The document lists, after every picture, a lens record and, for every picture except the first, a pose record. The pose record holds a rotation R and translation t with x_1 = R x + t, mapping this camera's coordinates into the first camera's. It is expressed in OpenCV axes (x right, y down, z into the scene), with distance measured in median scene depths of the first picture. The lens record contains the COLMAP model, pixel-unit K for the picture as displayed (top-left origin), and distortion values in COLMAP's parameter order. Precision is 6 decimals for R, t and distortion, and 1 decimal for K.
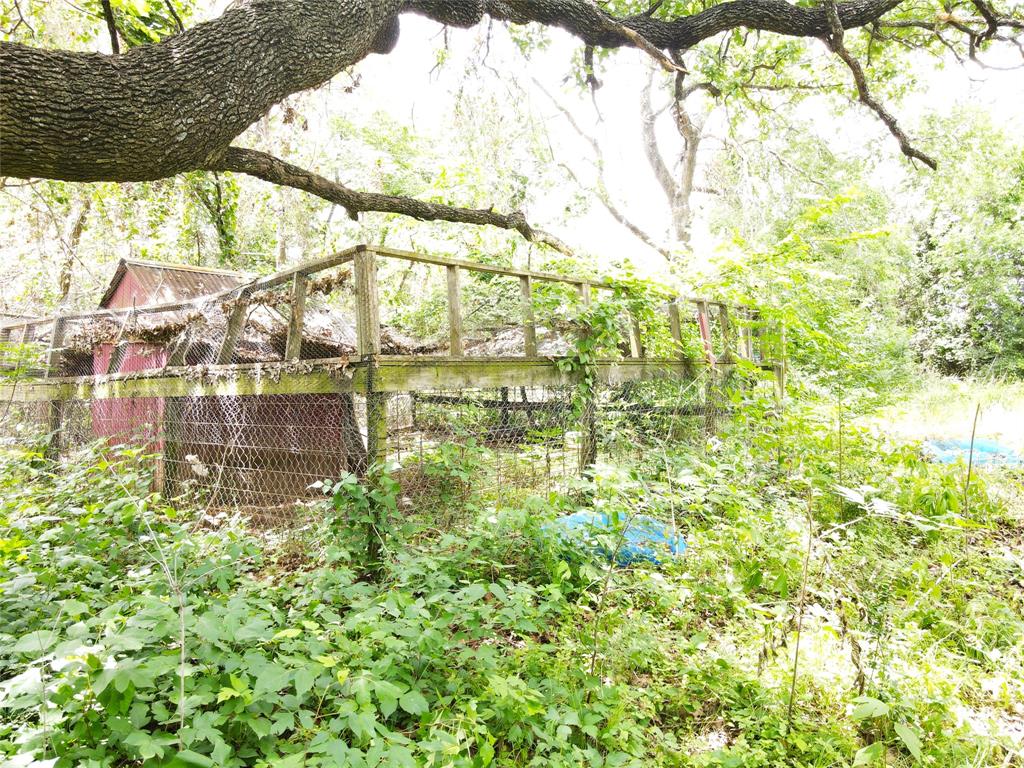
lens RADIAL K [[796.3, 0, 508.2], [0, 796.3, 385.3], [0, 0, 1]] dist [0.024937, 0.006412]
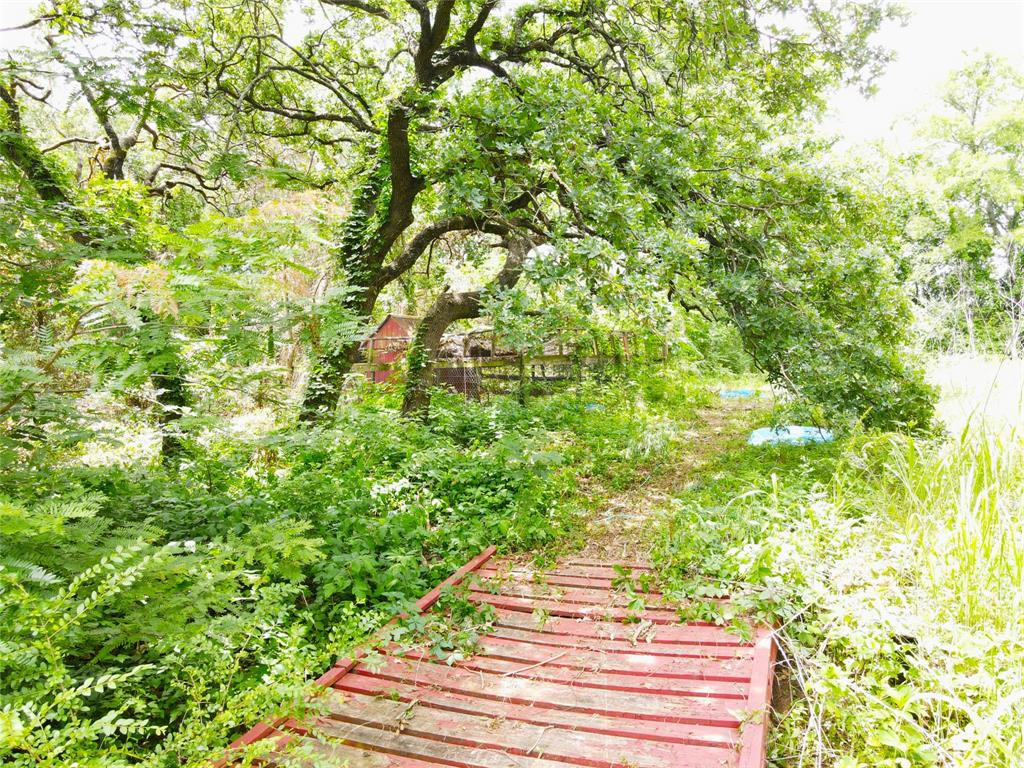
lens RADIAL K [[796.3, 0, 508.2], [0, 796.3, 385.3], [0, 0, 1]] dist [0.024937, 0.006412]
pose [[0.999747, 0.000915, 0.022454, -0.196653], [-0.001117, 0.999959, 0.008980, 0.043890], [-0.022445, -0.009003, 0.999708, -1.683571]]
